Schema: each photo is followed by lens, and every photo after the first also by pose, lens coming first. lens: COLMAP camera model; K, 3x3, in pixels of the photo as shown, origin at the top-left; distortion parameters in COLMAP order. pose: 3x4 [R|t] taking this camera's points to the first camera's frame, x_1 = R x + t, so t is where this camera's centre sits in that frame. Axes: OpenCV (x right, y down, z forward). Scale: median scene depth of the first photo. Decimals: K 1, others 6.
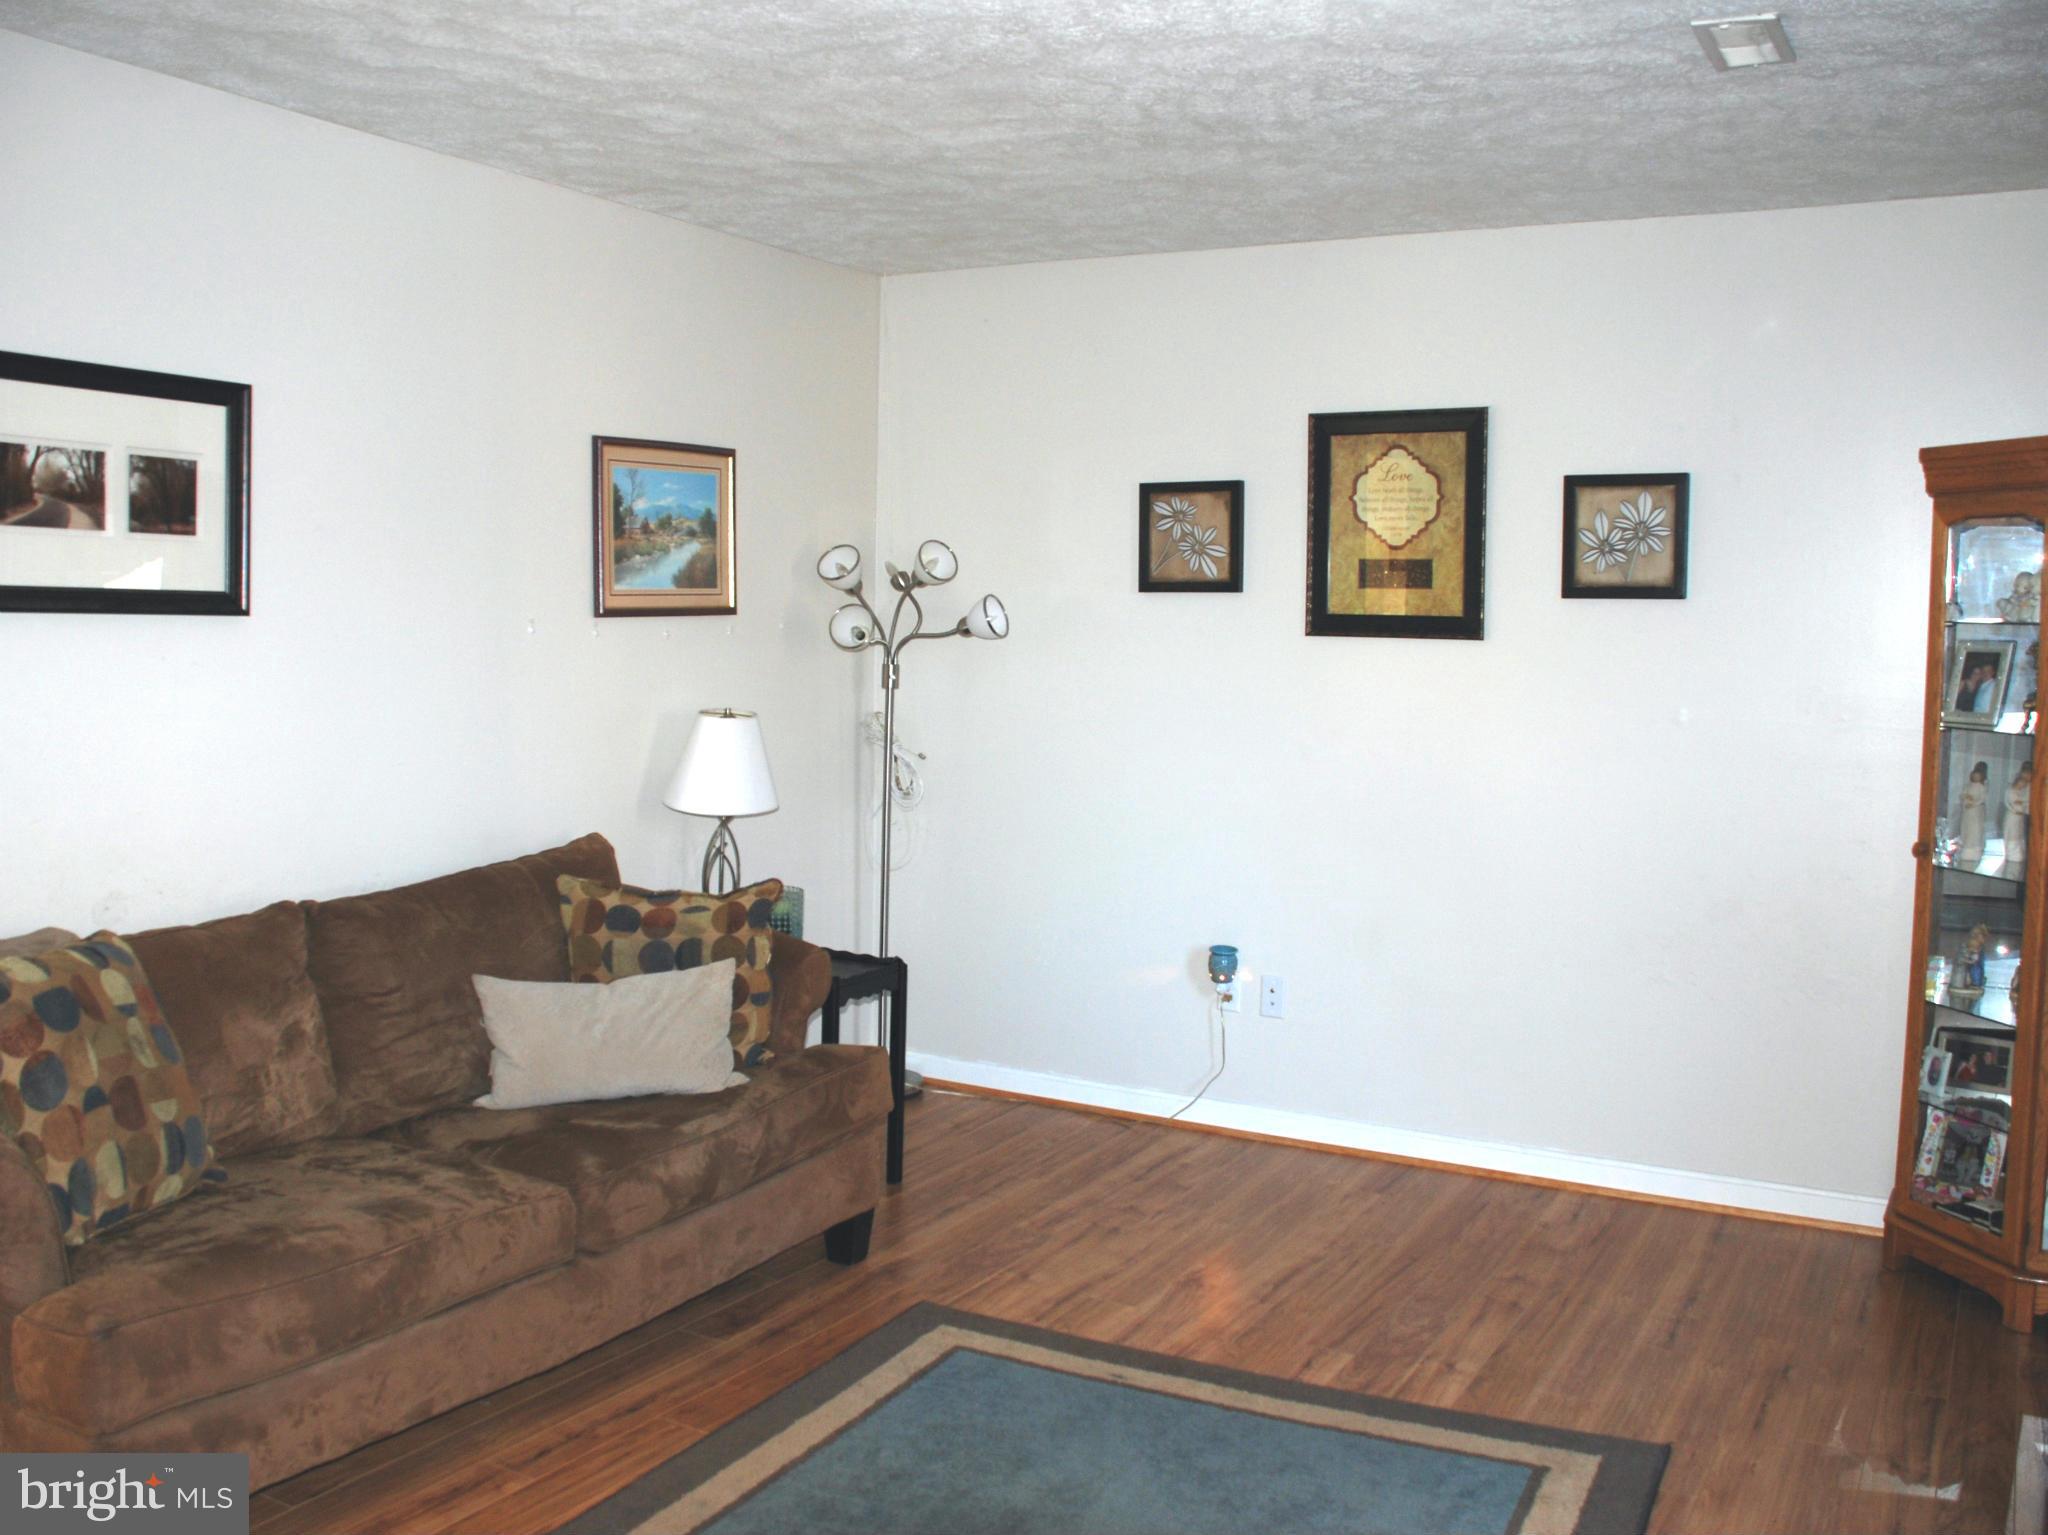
lens RADIAL K [[1845.6, 0, 1018.9], [0, 1845.6, 764.0], [0, 0, 1]] dist [-0.150215, 0.112839]
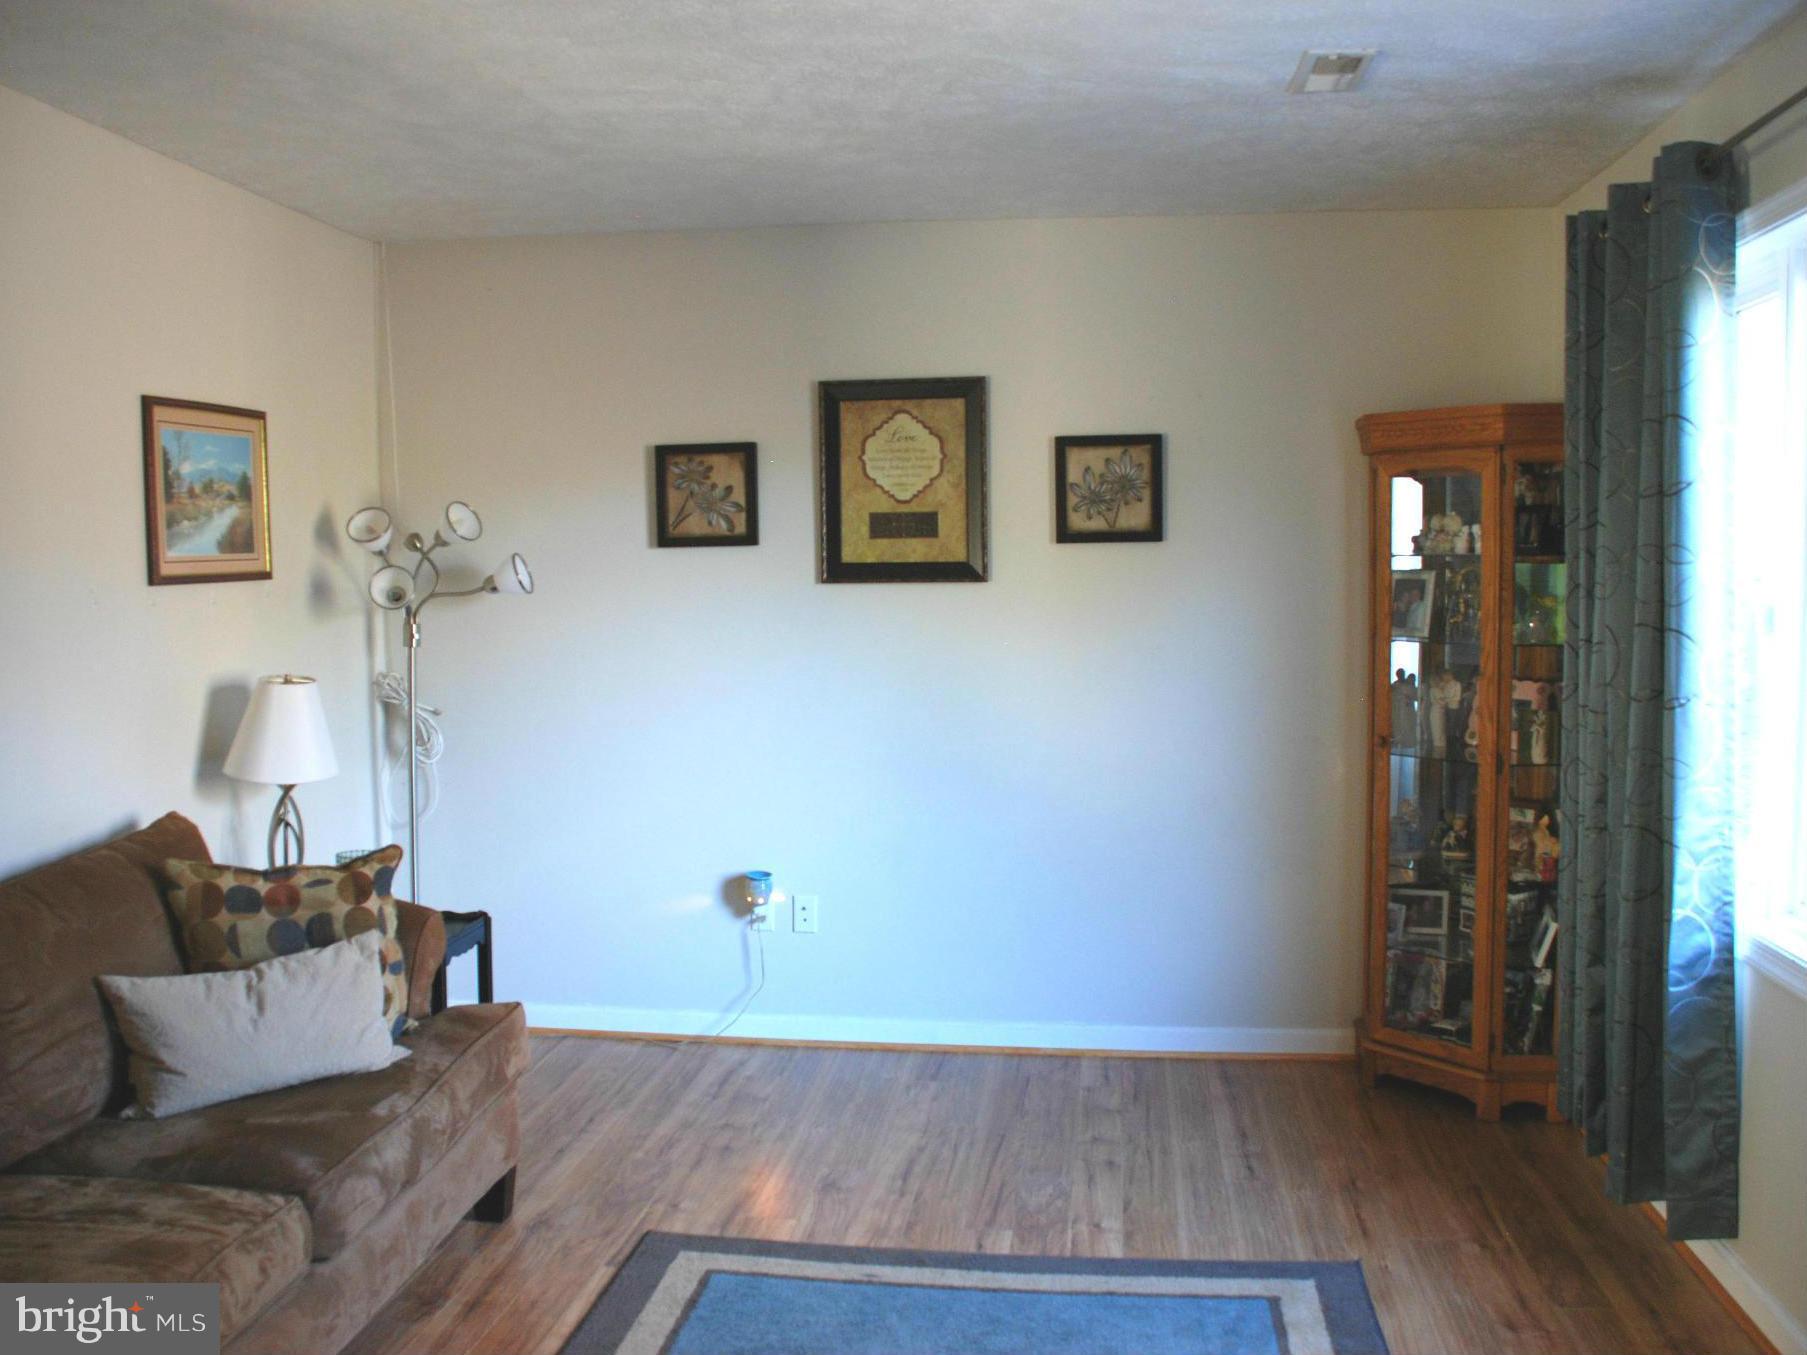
lens RADIAL K [[1628.4, 0, 899.0], [0, 1628.4, 674.4], [0, 0, 1]] dist [-0.150215, 0.112839]
pose [[0.925053, -0.048267, 0.376759, -0.182924], [0.052810, 0.998603, -0.001732, -0.011982], [-0.376149, 0.021498, 0.926310, 0.088908]]
